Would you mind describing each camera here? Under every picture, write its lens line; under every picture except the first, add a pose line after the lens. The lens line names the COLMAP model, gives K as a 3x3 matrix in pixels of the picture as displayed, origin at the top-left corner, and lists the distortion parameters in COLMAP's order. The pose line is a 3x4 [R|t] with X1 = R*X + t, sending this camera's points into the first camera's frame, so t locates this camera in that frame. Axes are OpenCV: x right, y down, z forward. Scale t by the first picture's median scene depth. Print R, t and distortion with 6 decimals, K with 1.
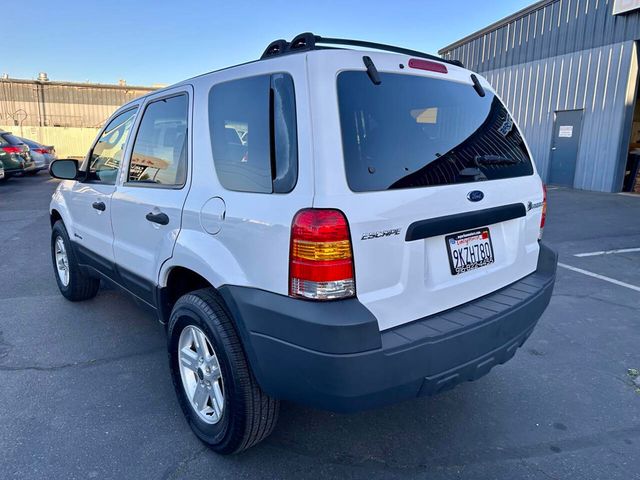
lens RADIAL K [[457.1, 0, 318.7], [0, 457.1, 244.6], [0, 0, 1]] dist [0.027626, -0.039867]
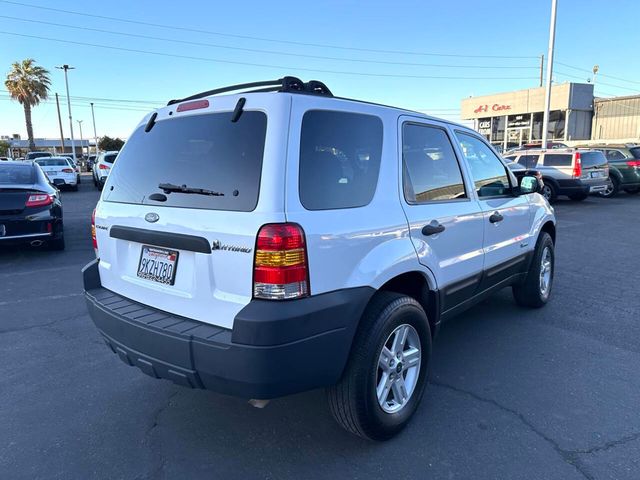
lens RADIAL K [[457.1, 0, 320.8], [0, 457.1, 236.7], [0, 0, 1]] dist [0.027626, -0.039867]
pose [[0.182712, 0.154514, -0.970949, 1.506662], [-0.193482, 0.973912, 0.118576, -0.270344], [0.963940, 0.166196, 0.207841, 1.142686]]
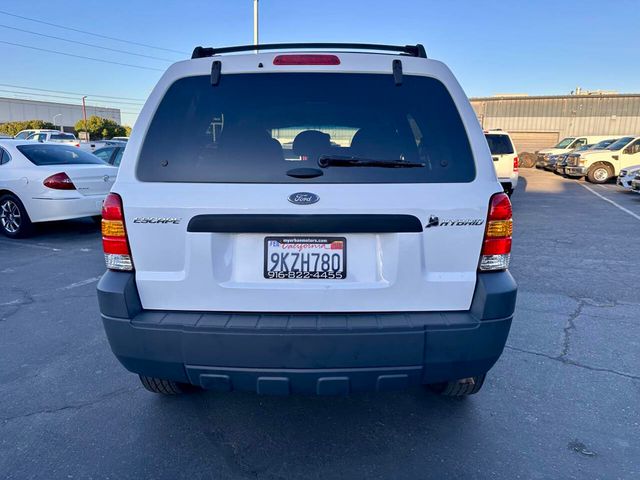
lens RADIAL K [[436.4, 0, 319.4], [0, 436.4, 235.8], [0, 0, 1]] dist [0.061333, -0.001082]
pose [[0.755252, 0.125708, -0.643267, 0.904660], [-0.145423, 0.989112, 0.022554, -0.054668], [0.639098, 0.076511, 0.765310, 0.350954]]
